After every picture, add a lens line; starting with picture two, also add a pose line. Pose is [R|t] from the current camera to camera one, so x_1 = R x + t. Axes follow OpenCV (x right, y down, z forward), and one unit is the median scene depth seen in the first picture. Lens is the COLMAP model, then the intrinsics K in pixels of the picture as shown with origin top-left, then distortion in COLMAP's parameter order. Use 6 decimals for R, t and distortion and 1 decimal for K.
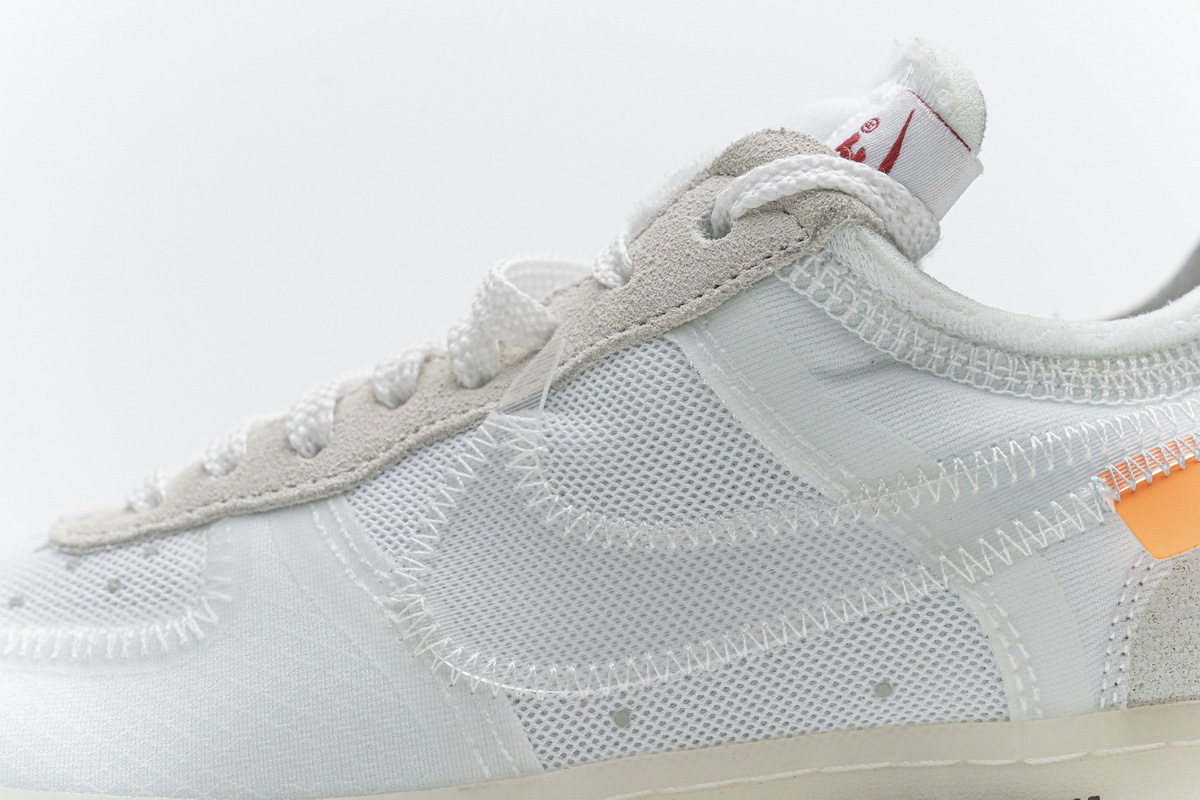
lens RADIAL K [[2321.3, 0, 574.2], [0, 2321.3, 432.8], [0, 0, 1]] dist [0.030475, 0.000000]
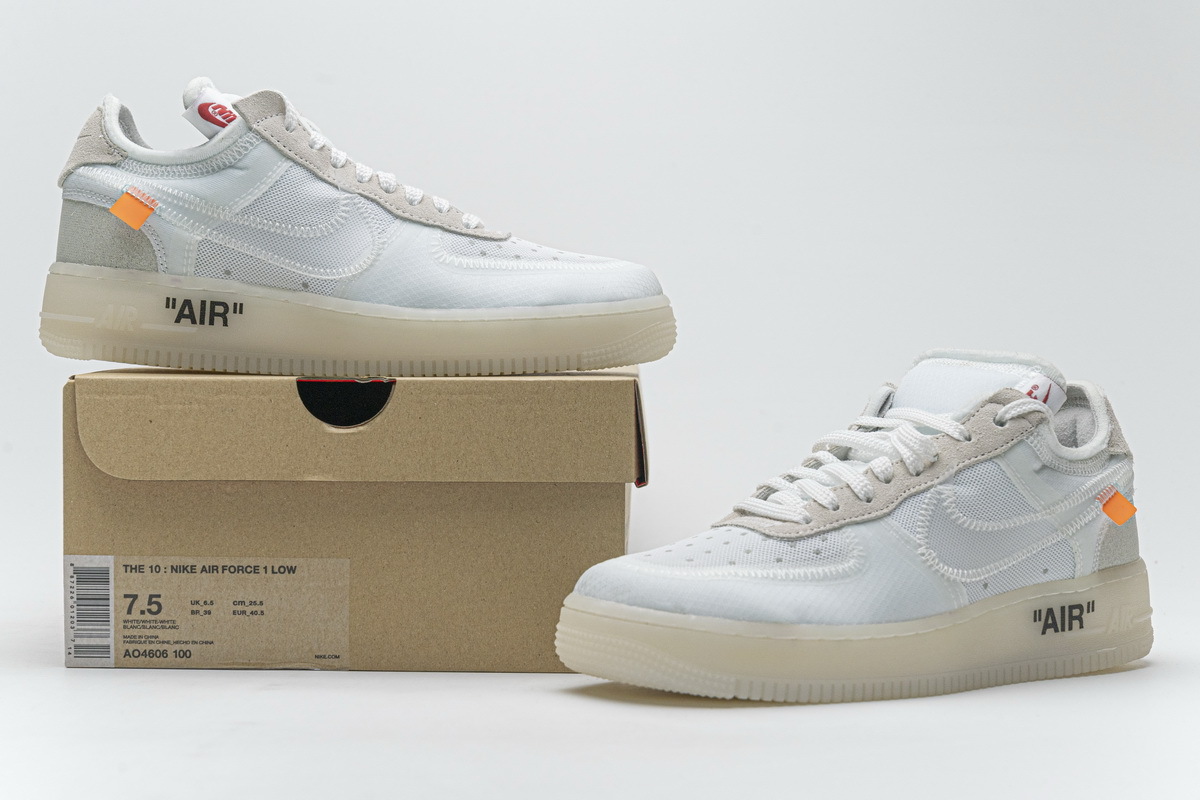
lens RADIAL K [[2030.8, 0, 592.6], [0, 2030.8, 398.9], [0, 0, 1]] dist [-0.030520, 0.000000]
pose [[0.832690, -0.016051, 0.553506, -1.841928], [-0.000936, 0.999538, 0.030393, -0.198947], [-0.553738, -0.025826, 0.832290, -0.899310]]
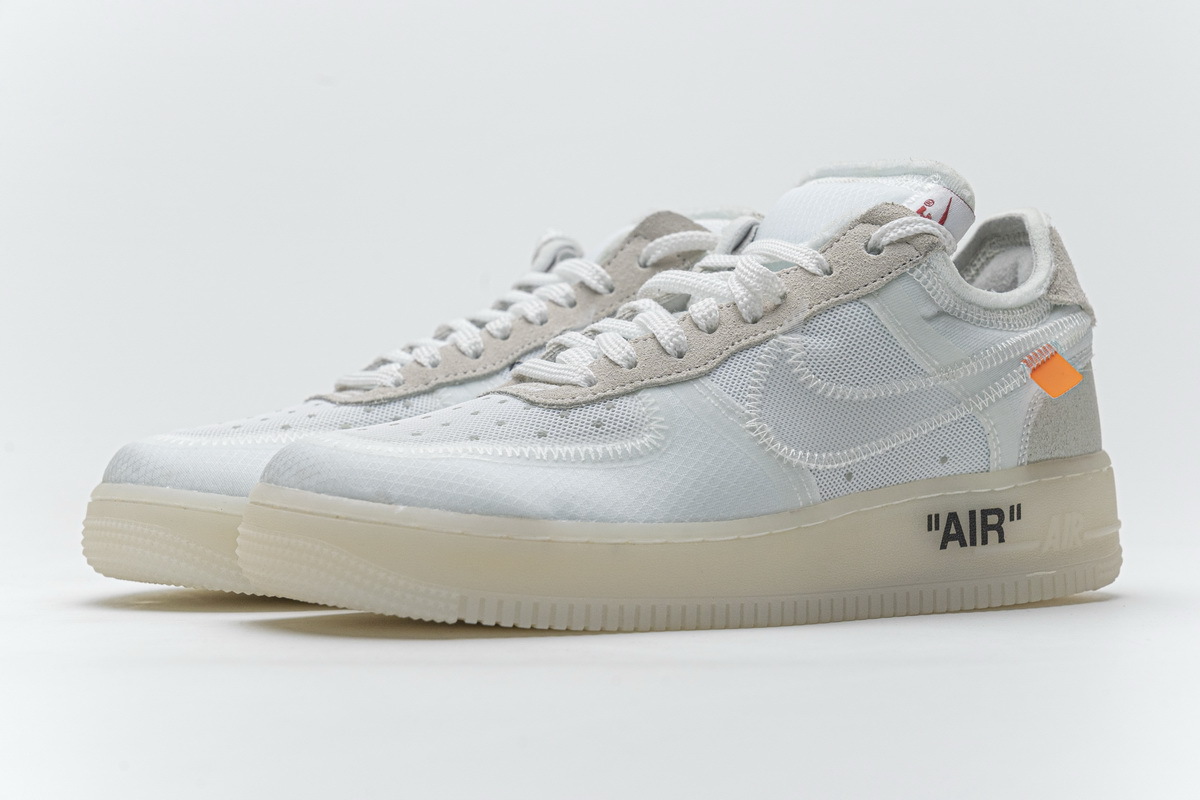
lens RADIAL K [[2321.3, 0, 609.7], [0, 2321.3, 397.3], [0, 0, 1]] dist [0.030475, 0.000000]
pose [[0.866961, -0.018953, 0.498015, -1.229705], [0.003454, 0.999481, 0.032026, -0.020901], [-0.498363, -0.026045, 0.866577, -0.748565]]
